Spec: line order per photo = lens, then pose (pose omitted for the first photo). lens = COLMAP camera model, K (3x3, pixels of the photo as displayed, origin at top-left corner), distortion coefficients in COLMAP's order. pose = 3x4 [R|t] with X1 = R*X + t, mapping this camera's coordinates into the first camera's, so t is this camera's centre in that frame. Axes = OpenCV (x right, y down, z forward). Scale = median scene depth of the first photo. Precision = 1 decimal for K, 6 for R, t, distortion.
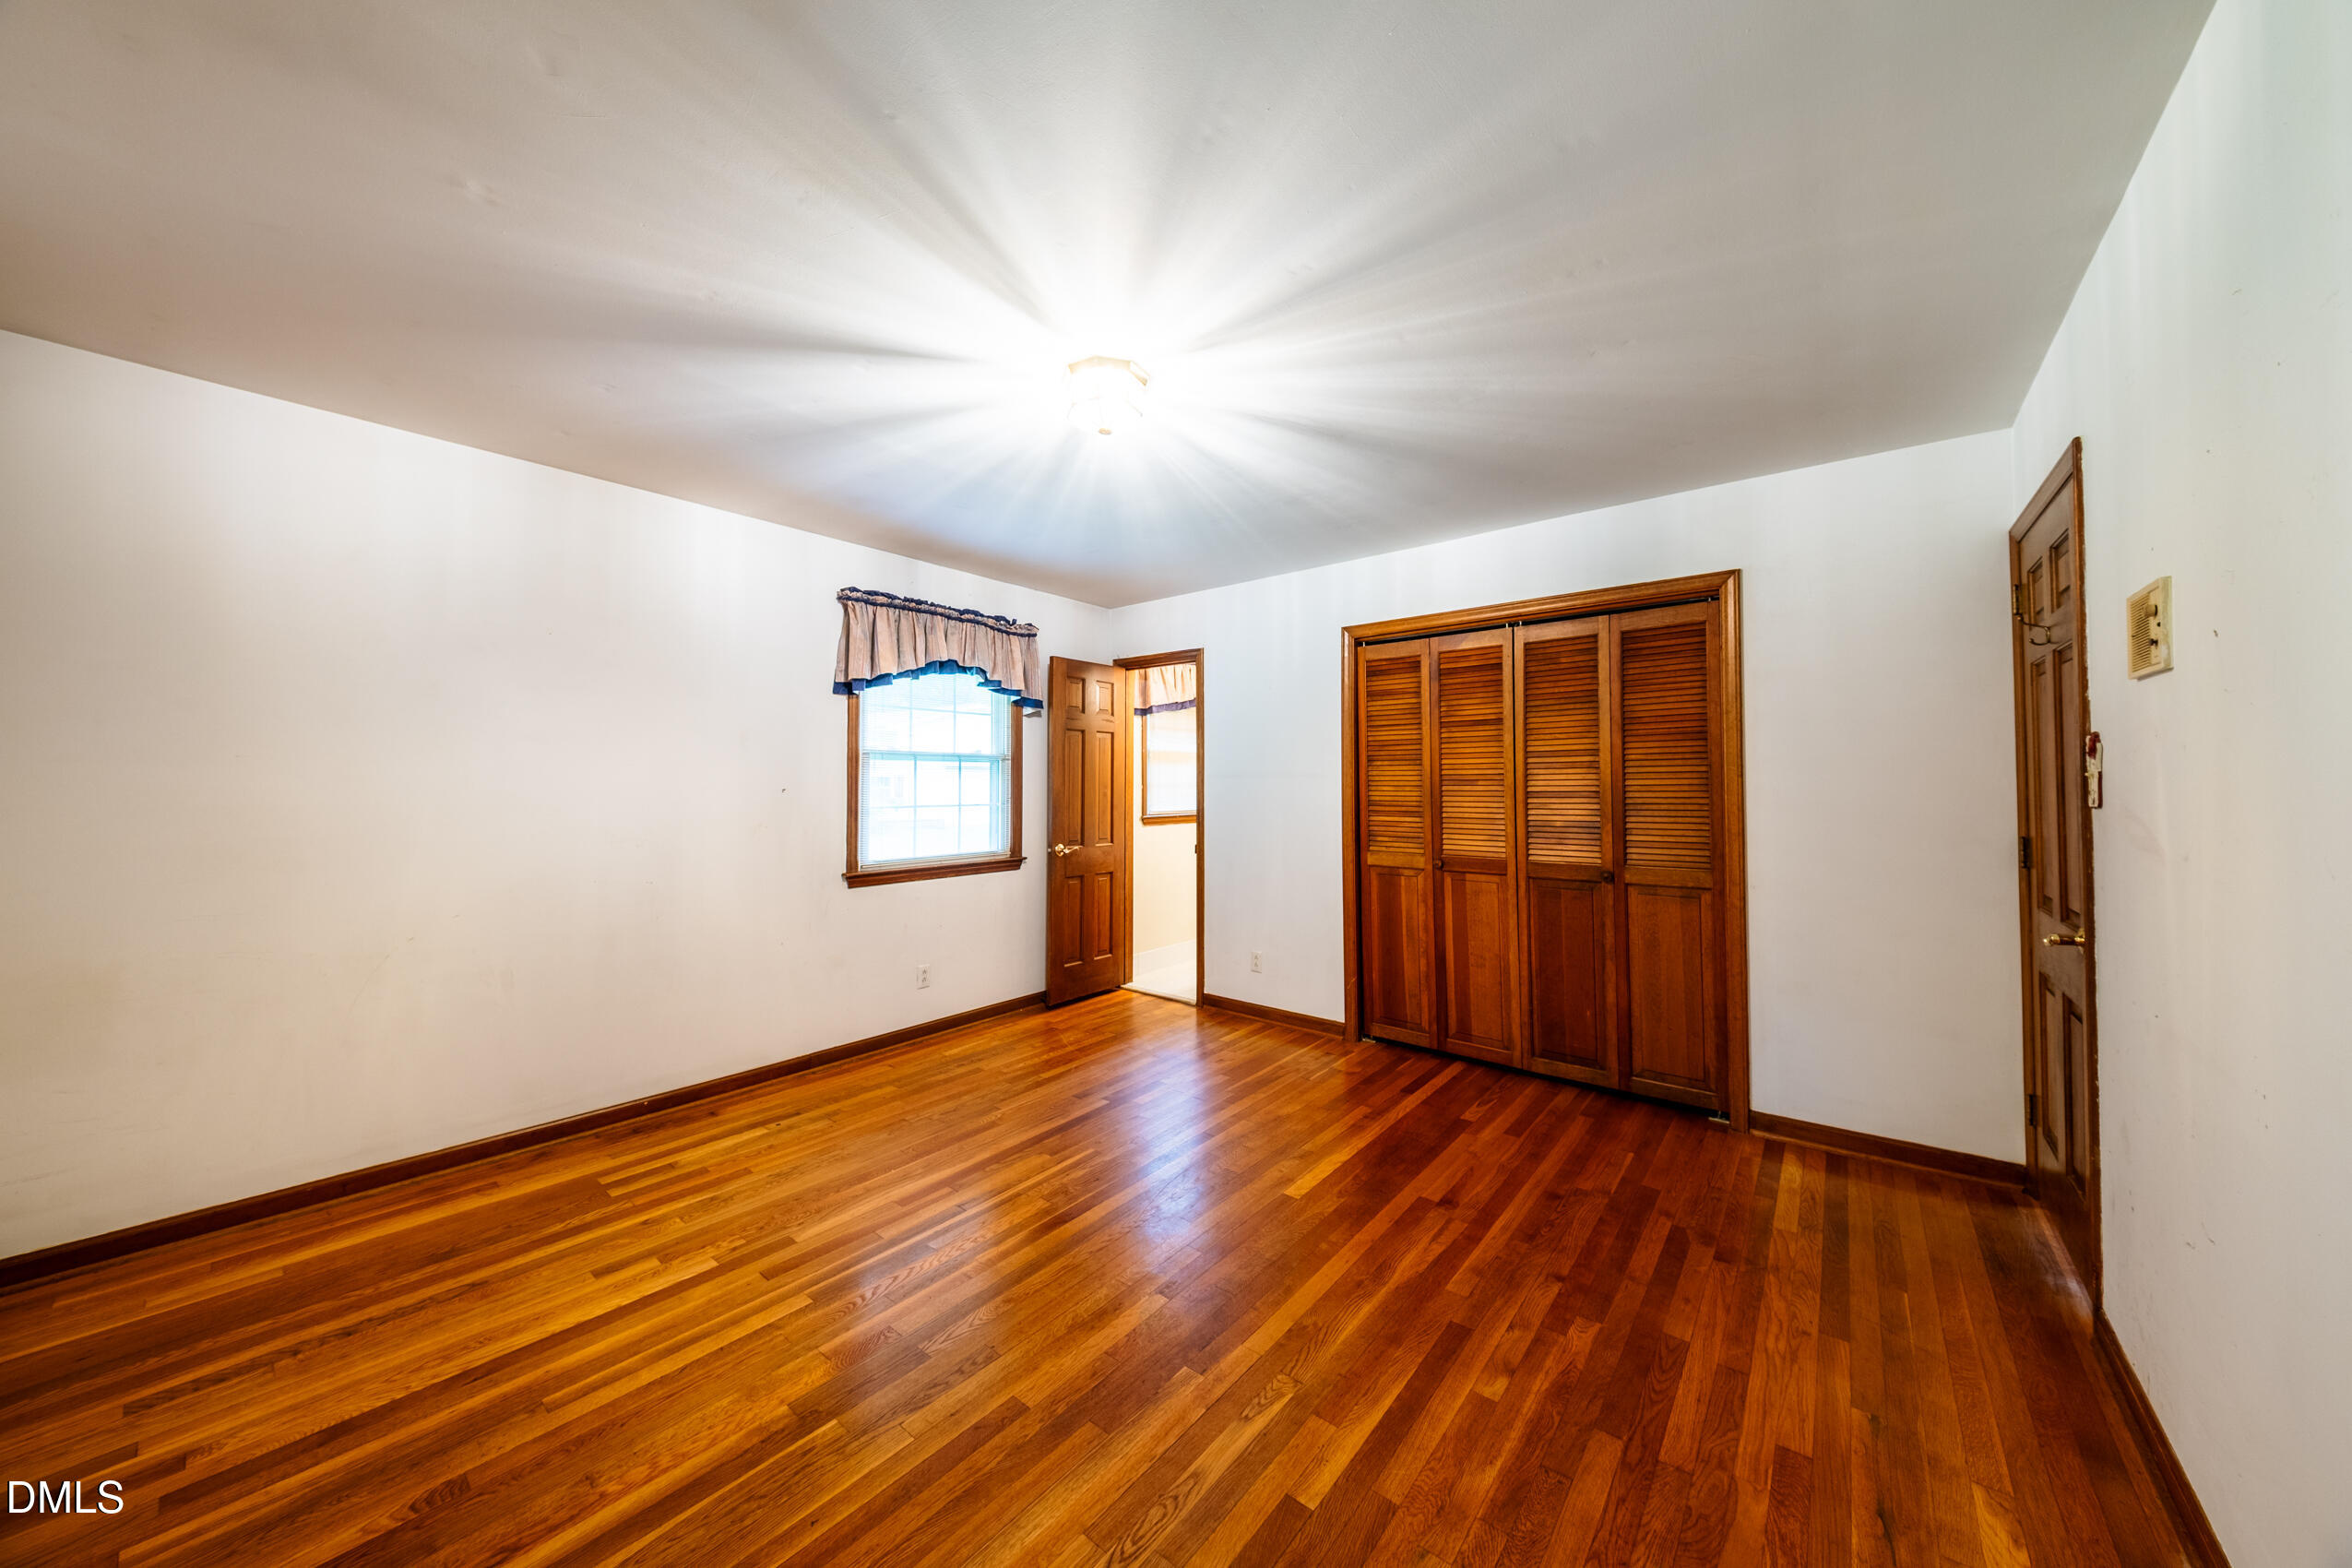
lens RADIAL K [[799.1, 0, 1185.7], [0, 799.1, 768.4], [0, 0, 1]] dist [0.047658, -0.021472]
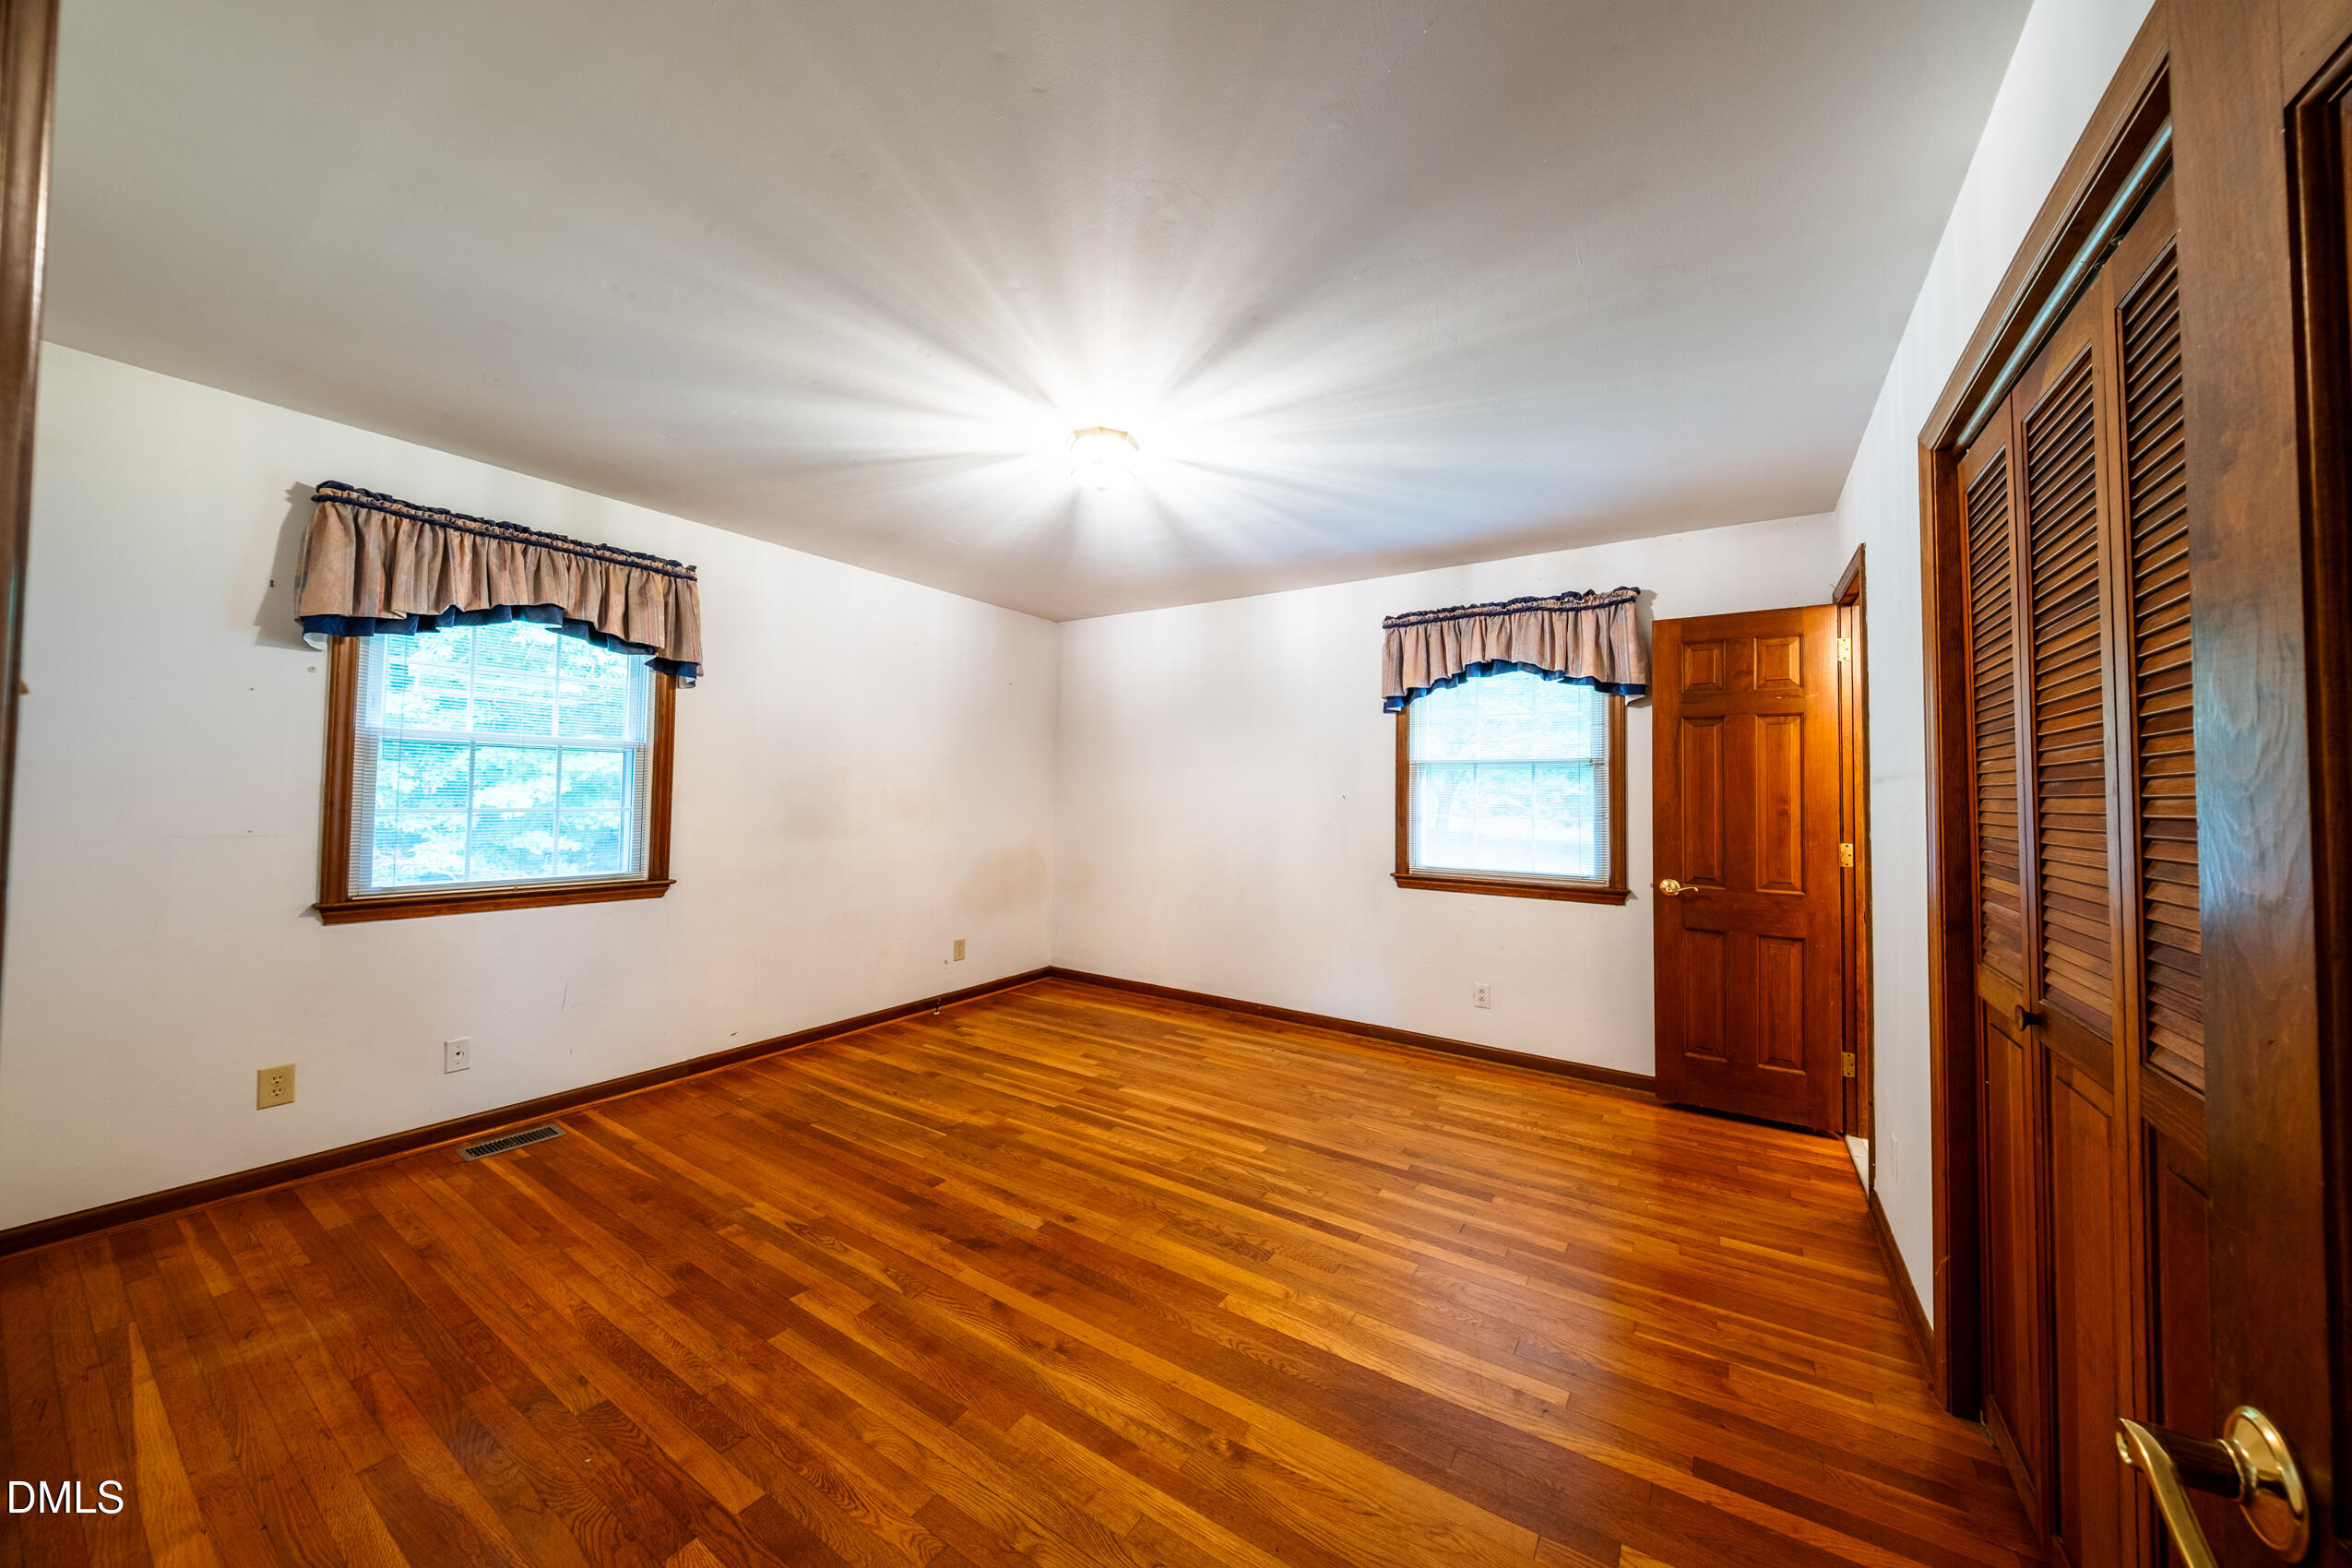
lens RADIAL K [[793.2, 0, 1177.2], [0, 793.2, 764.7], [0, 0, 1]] dist [0.071143, -0.026734]
pose [[0.102320, -0.033169, -0.994198, 0.724797], [0.009021, 0.999434, -0.032415, 0.016253], [0.994711, -0.005652, 0.102562, 0.666451]]
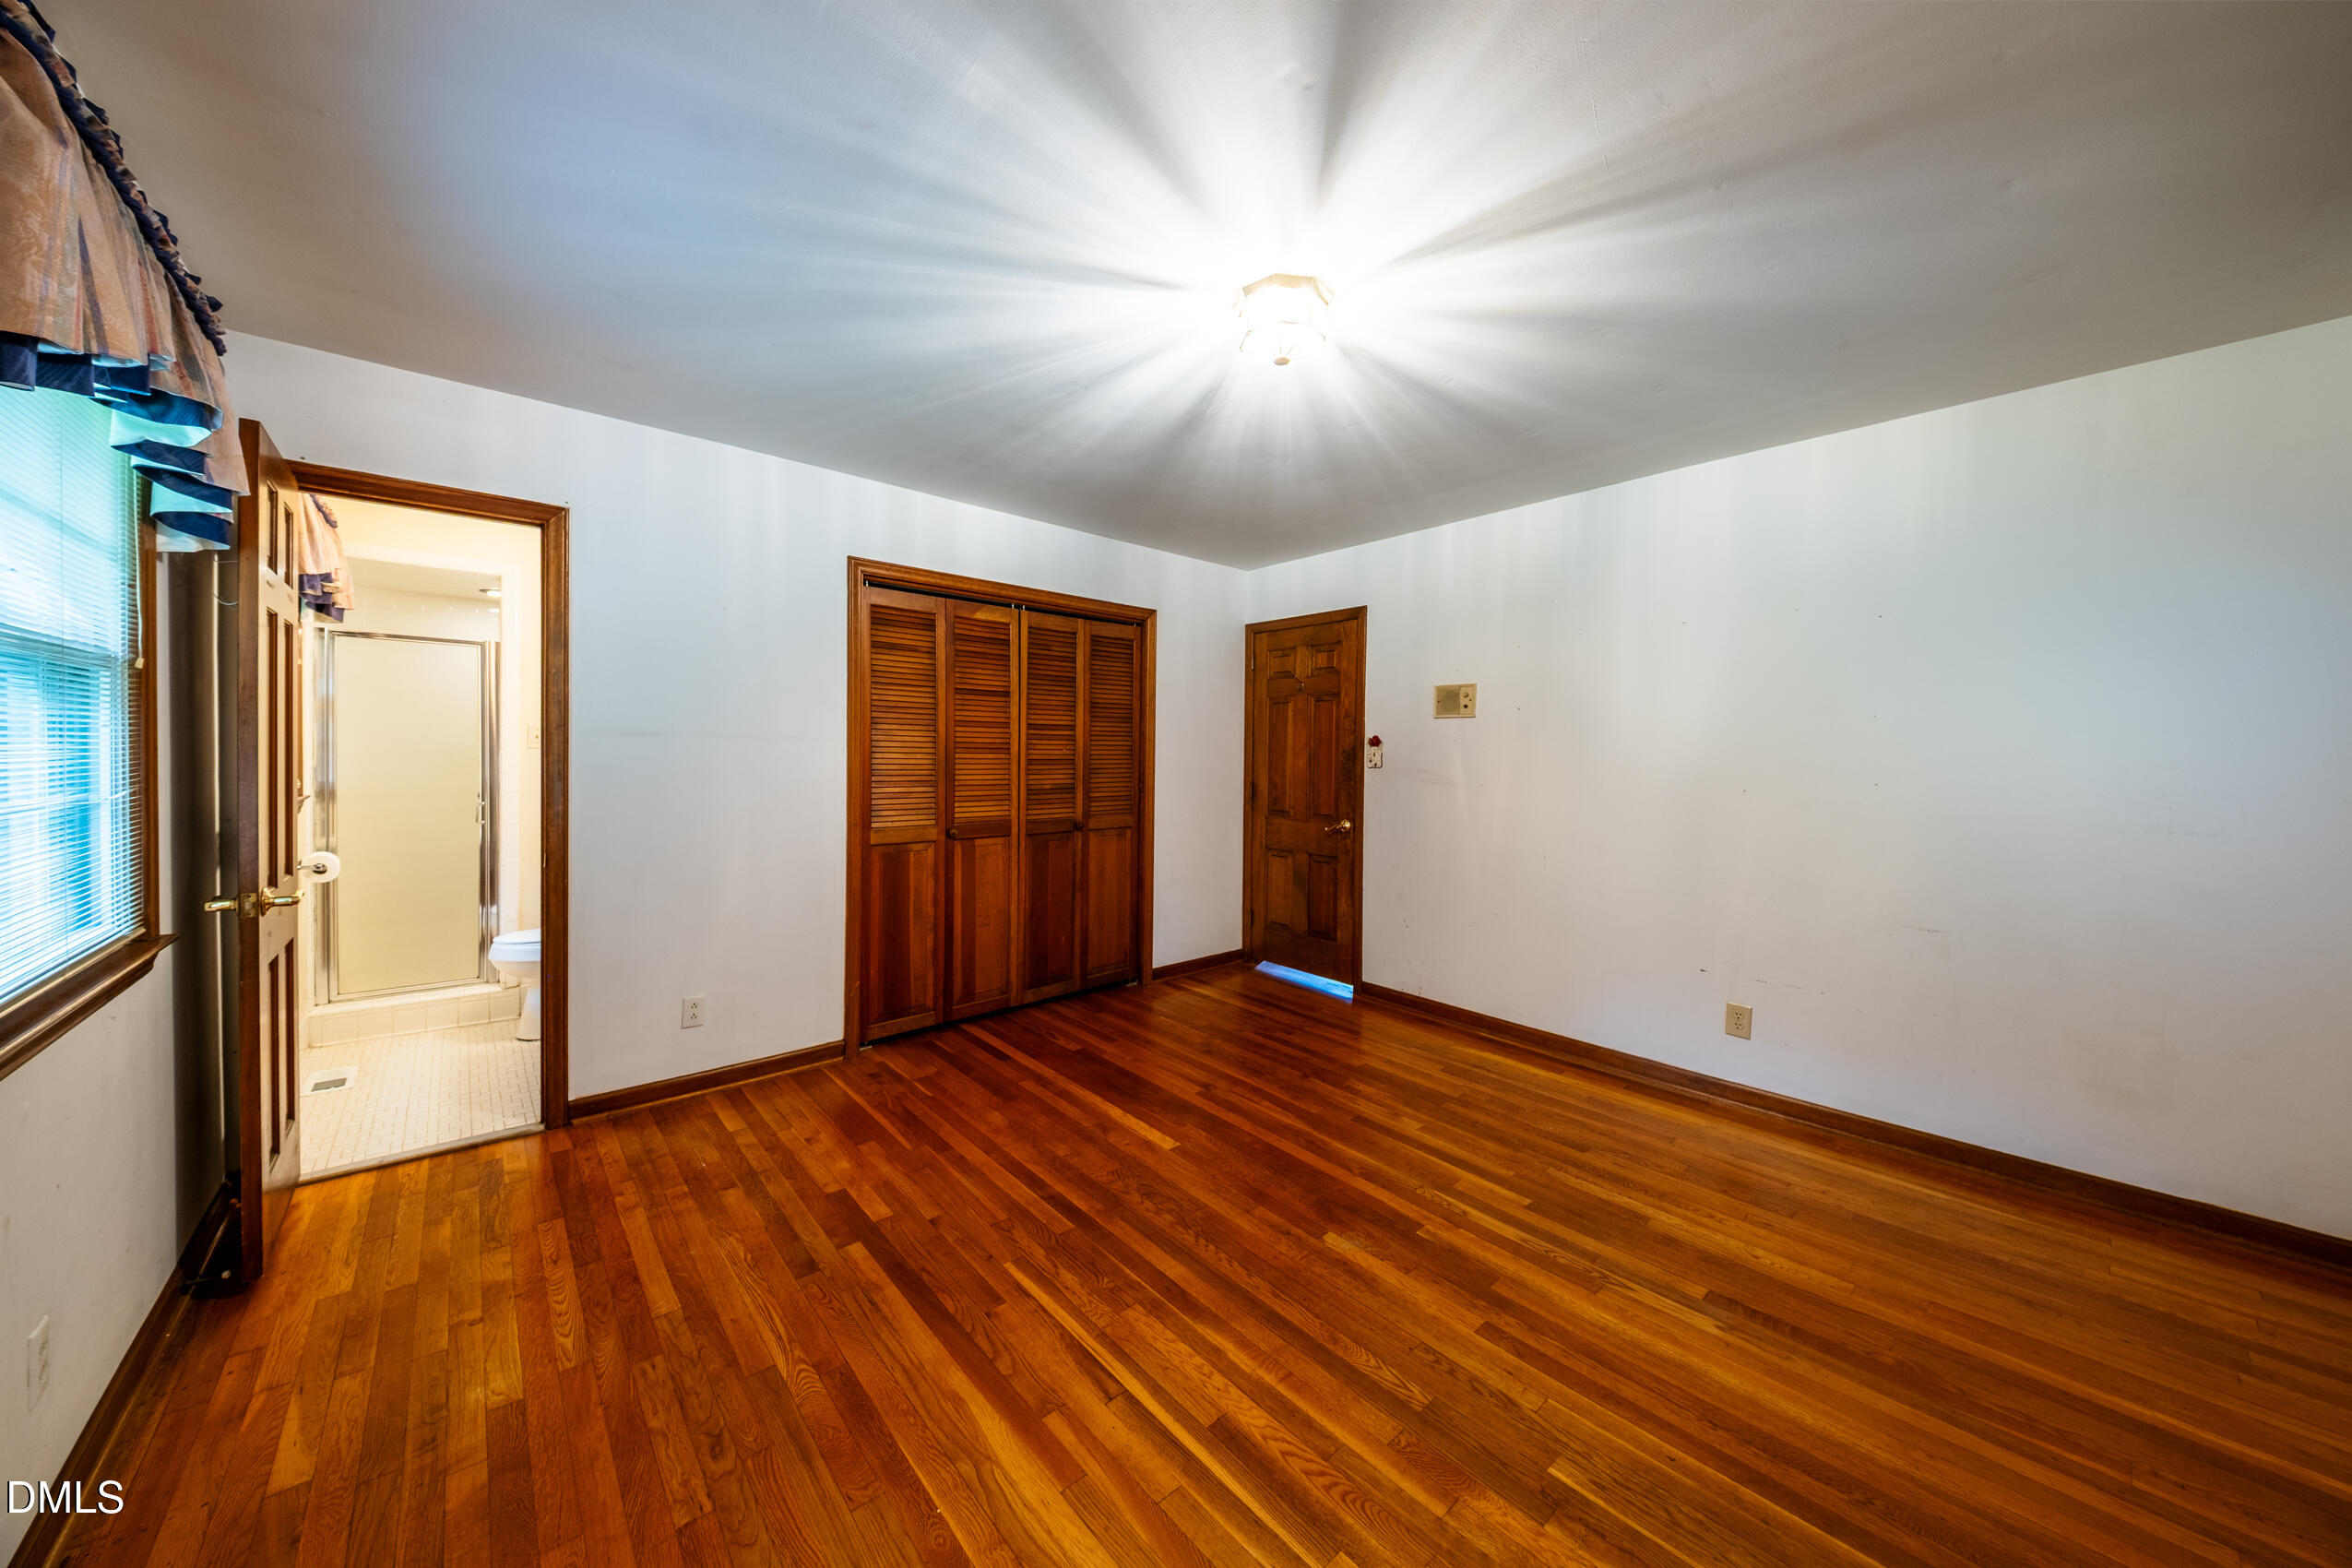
lens RADIAL K [[799.1, 0, 1185.7], [0, 799.1, 768.4], [0, 0, 1]] dist [0.047658, -0.021472]
pose [[0.158910, -0.015812, 0.987166, -0.683085], [-0.034536, 0.999171, 0.021564, 0.010292], [-0.986689, -0.037520, 0.158232, 0.639477]]
